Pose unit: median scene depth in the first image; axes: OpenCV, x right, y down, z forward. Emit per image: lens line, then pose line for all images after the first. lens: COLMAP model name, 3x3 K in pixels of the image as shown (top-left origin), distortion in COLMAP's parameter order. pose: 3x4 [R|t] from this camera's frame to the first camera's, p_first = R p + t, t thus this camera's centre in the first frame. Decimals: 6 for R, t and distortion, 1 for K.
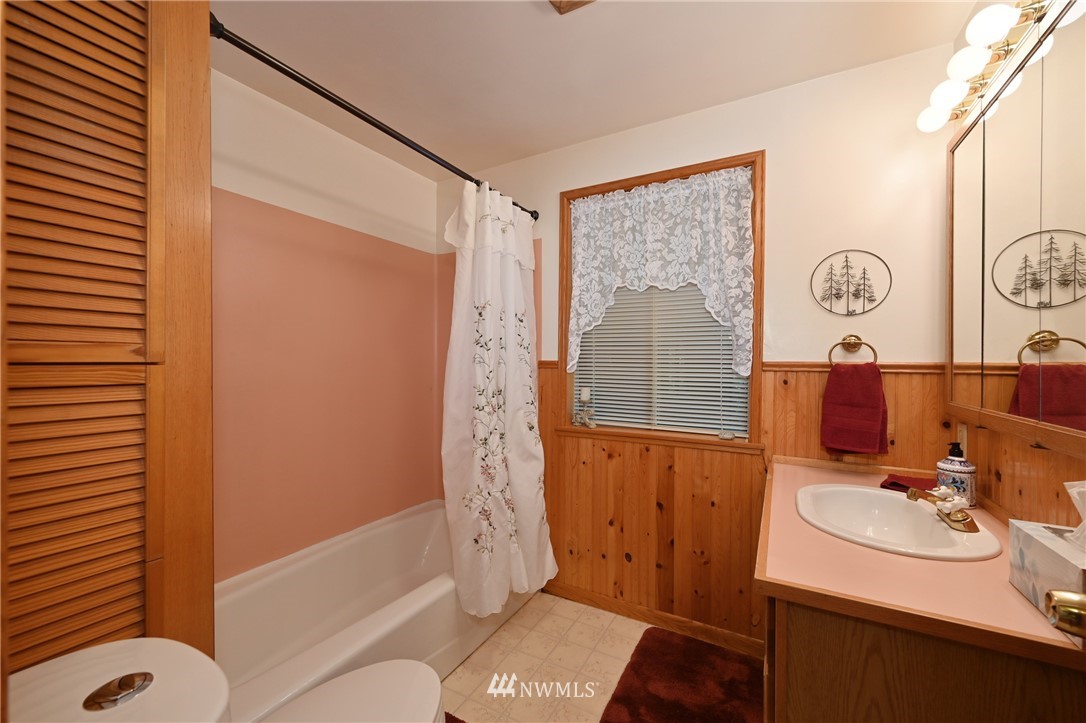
lens RADIAL K [[435.6, 0, 543.0], [0, 435.6, 361.5], [0, 0, 1]] dist [-0.000739, -0.000453]
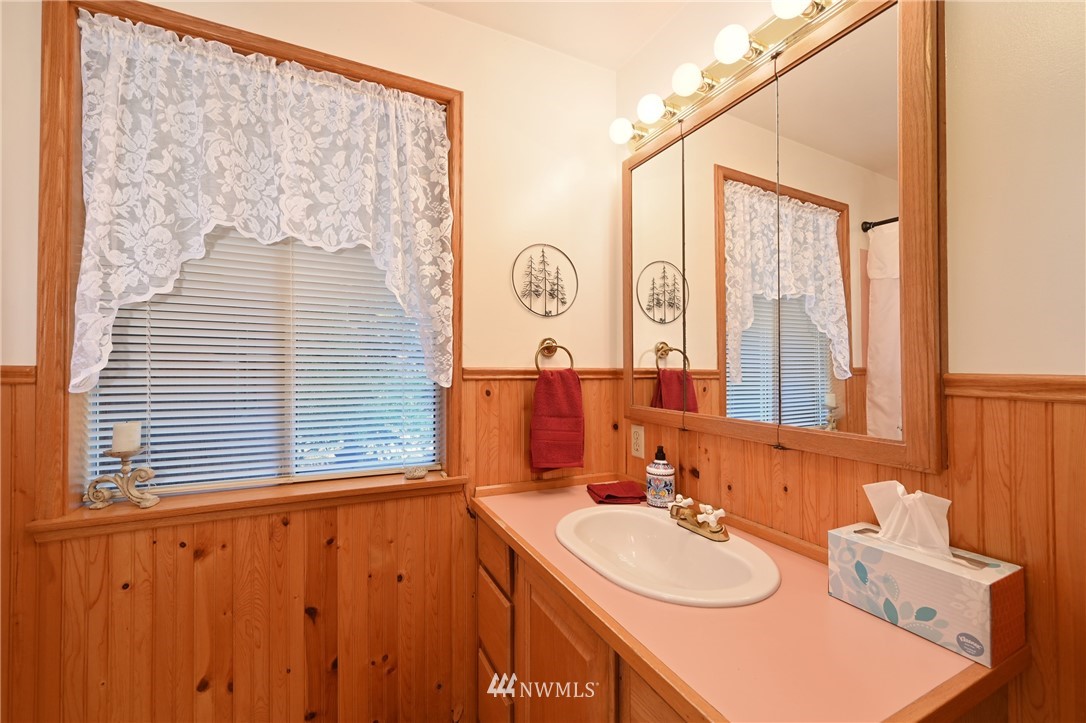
lens RADIAL K [[435.6, 0, 543.0], [0, 435.6, 361.5], [0, 0, 1]] dist [-0.000739, -0.000453]
pose [[0.565164, 0.002441, 0.824975, -0.043499], [-0.003260, 0.999994, -0.000726, -0.009439], [-0.824972, -0.002279, 0.565169, 0.434143]]
